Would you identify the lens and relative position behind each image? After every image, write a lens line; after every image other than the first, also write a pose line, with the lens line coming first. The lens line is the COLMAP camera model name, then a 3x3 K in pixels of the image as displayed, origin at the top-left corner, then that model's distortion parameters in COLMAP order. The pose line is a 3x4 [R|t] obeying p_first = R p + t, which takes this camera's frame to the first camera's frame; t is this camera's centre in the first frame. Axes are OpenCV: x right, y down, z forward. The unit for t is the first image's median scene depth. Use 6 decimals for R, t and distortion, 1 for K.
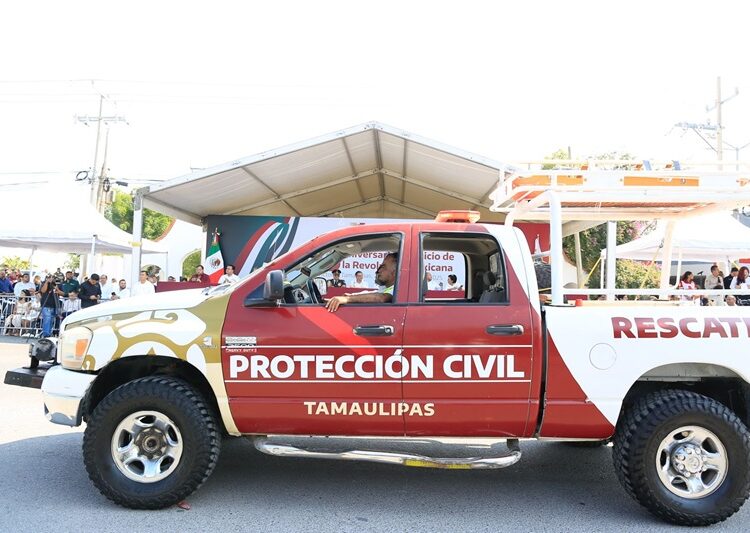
lens RADIAL K [[545.9, 0, 377.8], [0, 545.9, 264.4], [0, 0, 1]] dist [-0.056274, 0.059641]
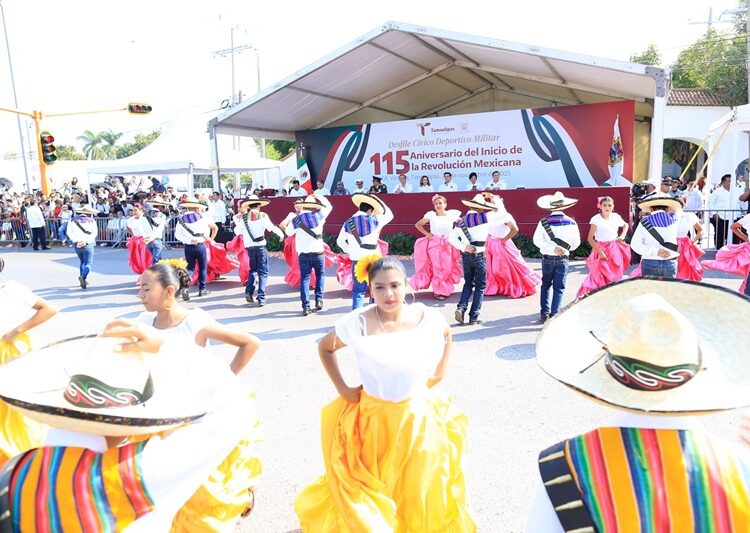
lens RADIAL K [[545.9, 0, 374.3], [0, 545.9, 264.4], [0, 0, 1]] dist [-0.056274, 0.059641]
pose [[0.907148, -0.005073, -0.420781, 0.294851], [0.090561, 0.978851, 0.183436, -0.014608], [0.410951, -0.204509, 0.888423, 0.034072]]
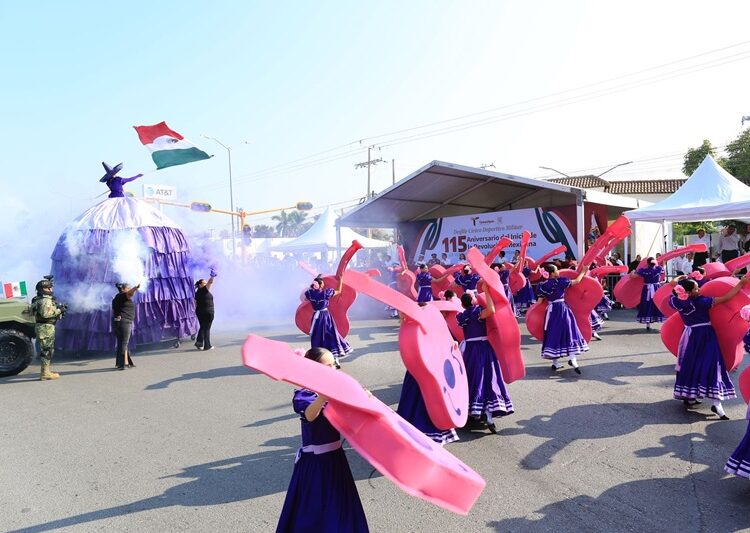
lens RADIAL K [[545.9, 0, 378.3], [0, 545.9, 263.4], [0, 0, 1]] dist [-0.056274, 0.059641]
pose [[0.736017, -0.057002, -0.674559, 0.736829], [0.099950, 0.994678, 0.025003, -0.016974], [0.669543, -0.085825, 0.737798, -0.242874]]
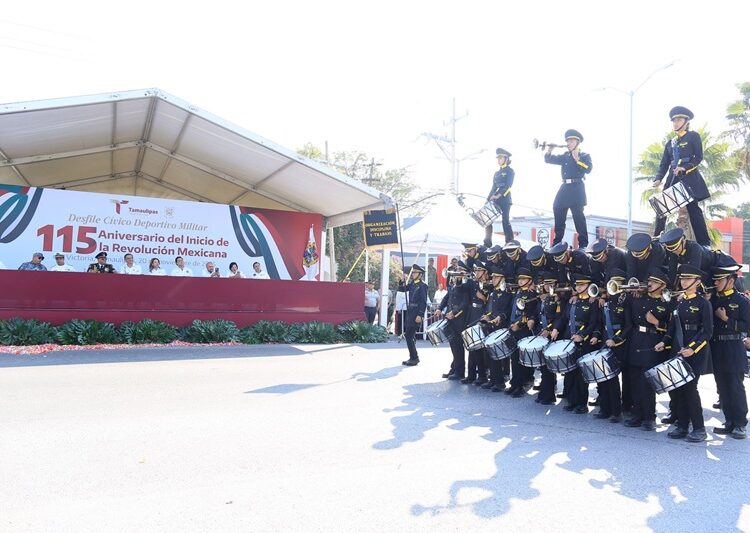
lens RADIAL K [[545.9, 0, 377.9], [0, 545.9, 261.3], [0, 0, 1]] dist [-0.056274, 0.059641]
pose [[0.882270, 0.022178, 0.470222, -0.076533], [-0.030723, 0.999473, 0.010505, 0.000465], [-0.469741, -0.023715, 0.882486, 0.030433]]
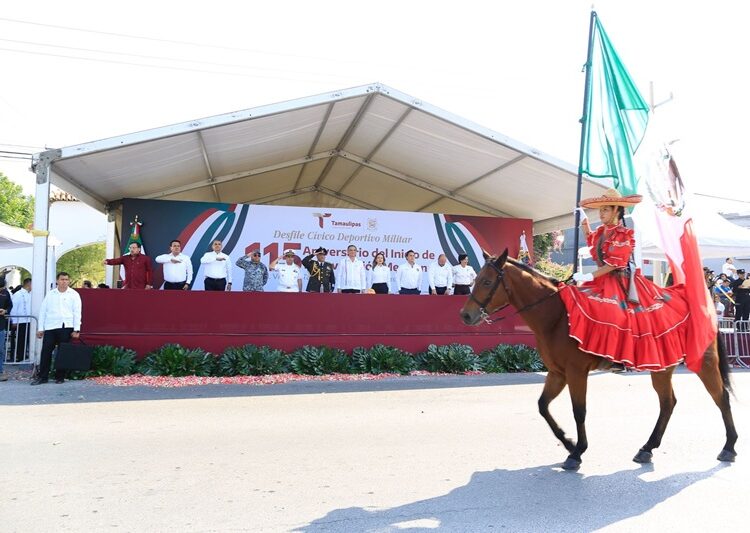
lens RADIAL K [[545.9, 0, 378.5], [0, 545.9, 262.8], [0, 0, 1]] dist [-0.056274, 0.059641]
pose [[0.963793, 0.000301, 0.266650, -0.172824], [0.001571, 0.999976, -0.006807, 0.003539], [-0.266646, 0.006980, 0.963769, 0.189229]]
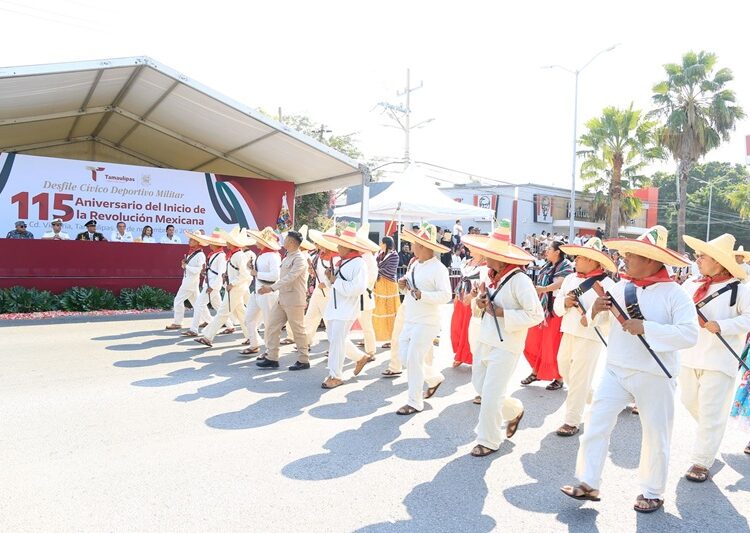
lens RADIAL K [[545.9, 0, 378.5], [0, 545.9, 262.1], [0, 0, 1]] dist [-0.056274, 0.059641]
pose [[0.810818, -0.017102, 0.585049, -0.176741], [-0.031830, 0.996806, 0.073251, -0.002354], [-0.584433, -0.078015, 0.807683, 0.024316]]
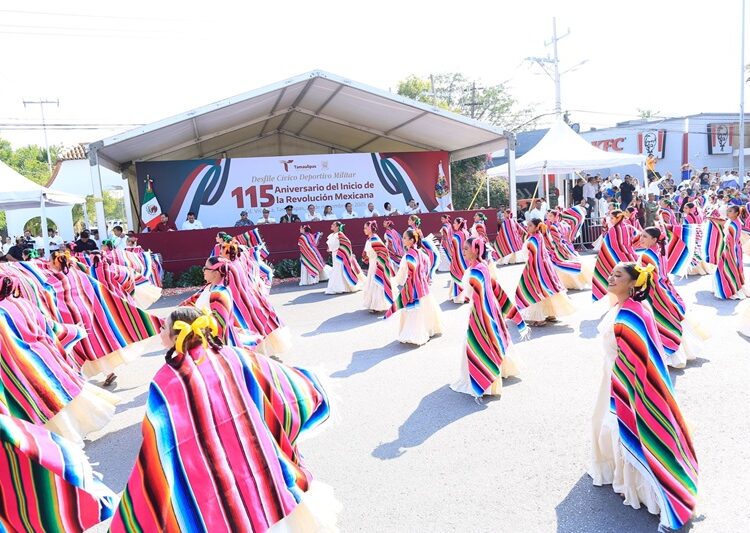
lens RADIAL K [[545.9, 0, 379.1], [0, 545.9, 264.3], [0, 0, 1]] dist [-0.056274, 0.059641]
pose [[0.944033, -0.122285, 0.306346, -0.218308], [0.075198, 0.984071, 0.161087, -0.033140], [-0.321165, -0.129035, 0.938191, -0.100293]]
